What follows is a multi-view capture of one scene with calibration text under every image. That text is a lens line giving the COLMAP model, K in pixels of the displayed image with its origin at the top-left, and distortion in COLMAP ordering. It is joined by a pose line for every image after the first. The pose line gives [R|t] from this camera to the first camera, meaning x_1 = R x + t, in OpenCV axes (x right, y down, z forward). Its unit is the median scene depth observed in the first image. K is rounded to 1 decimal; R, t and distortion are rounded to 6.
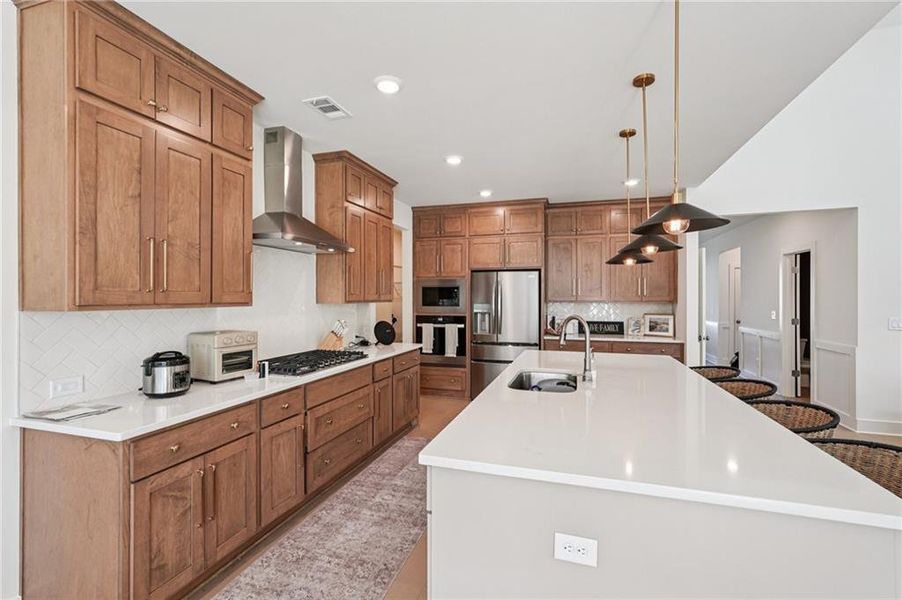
lens RADIAL K [[405.2, 0, 443.9], [0, 405.2, 295.5], [0, 0, 1]] dist [-0.001533, 0.001219]
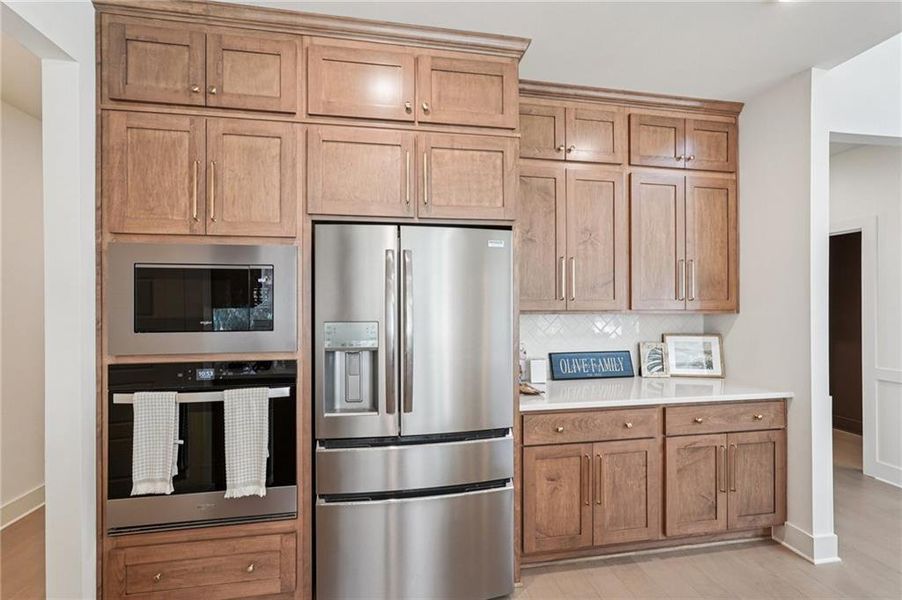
lens RADIAL K [[405.2, 0, 458.0], [0, 405.2, 303.8], [0, 0, 1]] dist [-0.001533, 0.001219]
pose [[0.893876, -0.002011, 0.448310, 0.024766], [0.002714, 0.999996, -0.000927, 0.006228], [-0.448306, 0.002046, 0.893878, 0.652106]]
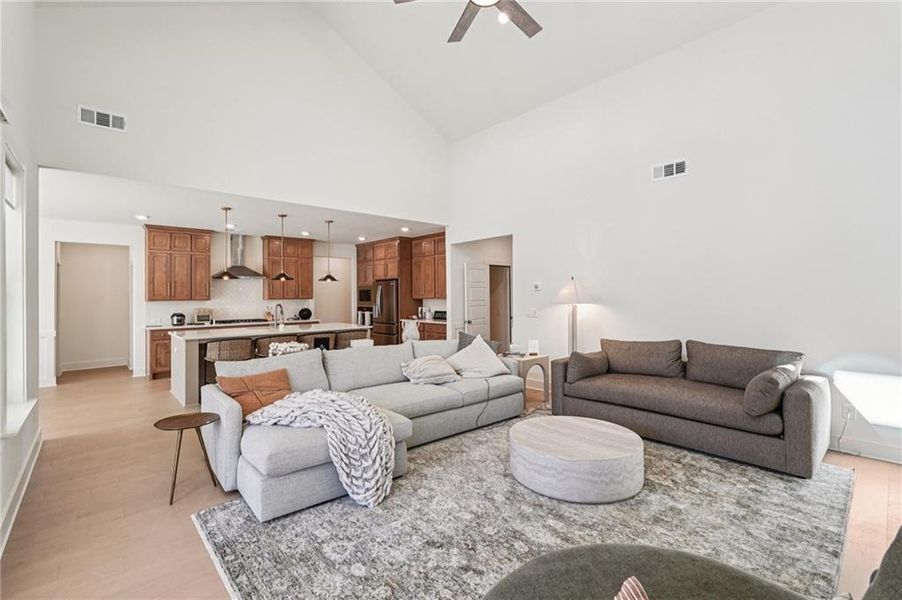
lens RADIAL K [[405.2, 0, 448.7], [0, 405.2, 295.0], [0, 0, 1]] dist [-0.001533, 0.001219]
pose [[0.856974, -0.008801, -0.515285, 1.219645], [0.011227, 0.999936, 0.001592, 0.000243], [0.515237, -0.007150, 0.857018, -0.313354]]
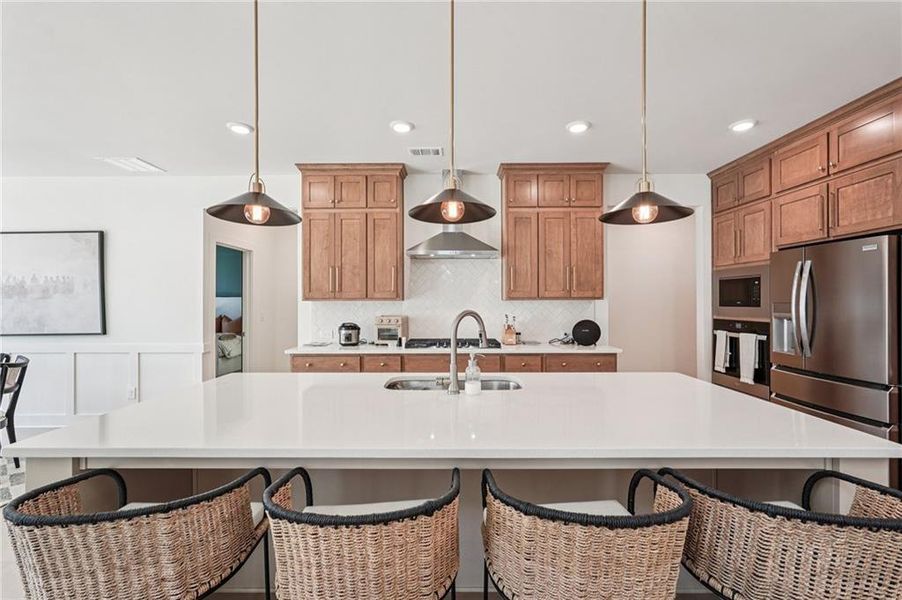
lens RADIAL K [[405.2, 0, 454.7], [0, 405.2, 299.5], [0, 0, 1]] dist [-0.001533, 0.001219]
pose [[0.308509, -0.007695, -0.951190, 0.502350], [0.006331, 0.999962, -0.006036, 0.015592], [0.951200, -0.004160, 0.308546, 0.339215]]
